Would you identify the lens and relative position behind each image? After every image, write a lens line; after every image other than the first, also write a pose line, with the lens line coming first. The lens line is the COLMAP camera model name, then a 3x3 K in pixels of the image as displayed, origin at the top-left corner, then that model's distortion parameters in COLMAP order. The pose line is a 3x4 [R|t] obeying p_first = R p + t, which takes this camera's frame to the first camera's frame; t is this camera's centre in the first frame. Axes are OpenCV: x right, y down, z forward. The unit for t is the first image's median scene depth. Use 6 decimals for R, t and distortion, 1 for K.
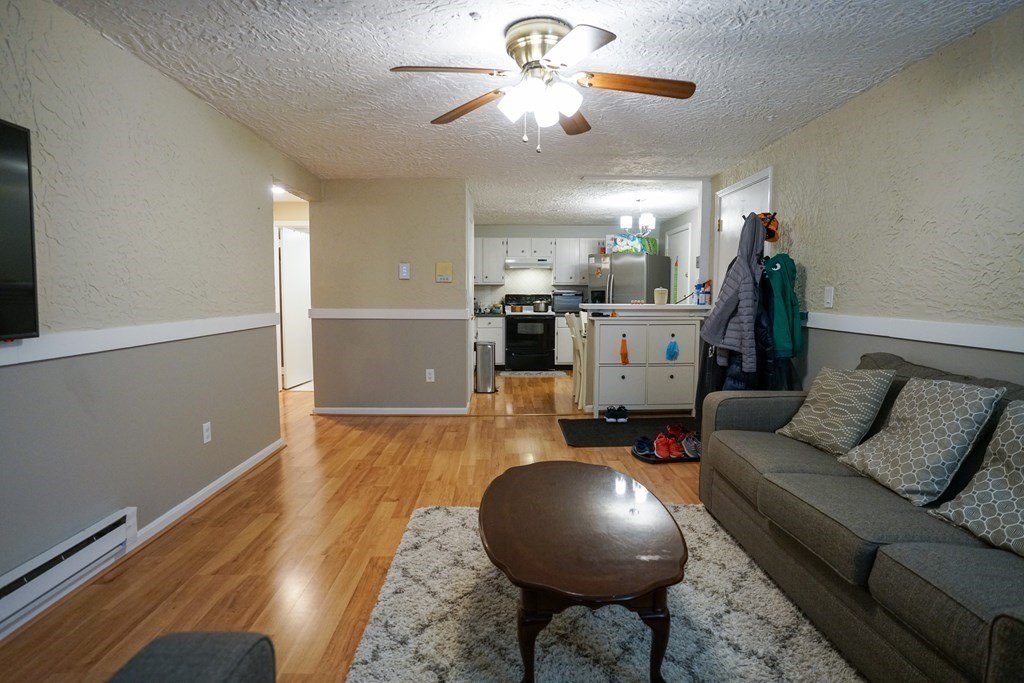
lens RADIAL K [[550.0, 0, 512.0], [0, 550.0, 341.5], [0, 0, 1]] dist [-0.000013, 0.000068]
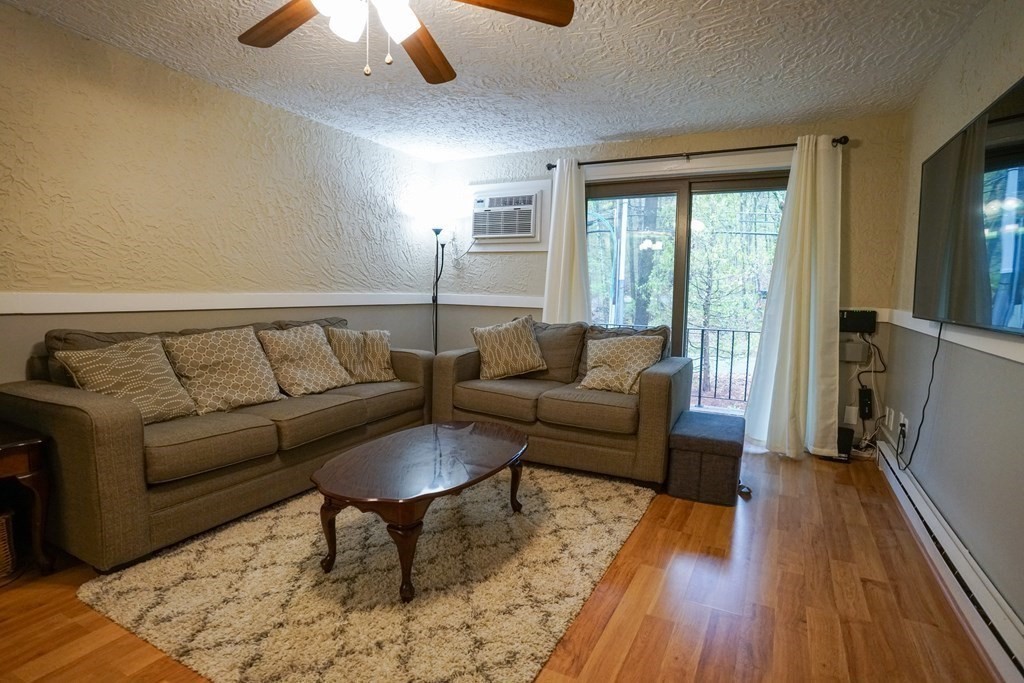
lens RADIAL K [[550.0, 0, 512.0], [0, 550.0, 341.5], [0, 0, 1]] dist [-0.000013, 0.000068]
pose [[-0.882823, -0.063393, 0.465409, -0.304650], [0.021883, 0.984224, 0.175570, -0.073706], [-0.469197, 0.165182, -0.867508, 1.006439]]
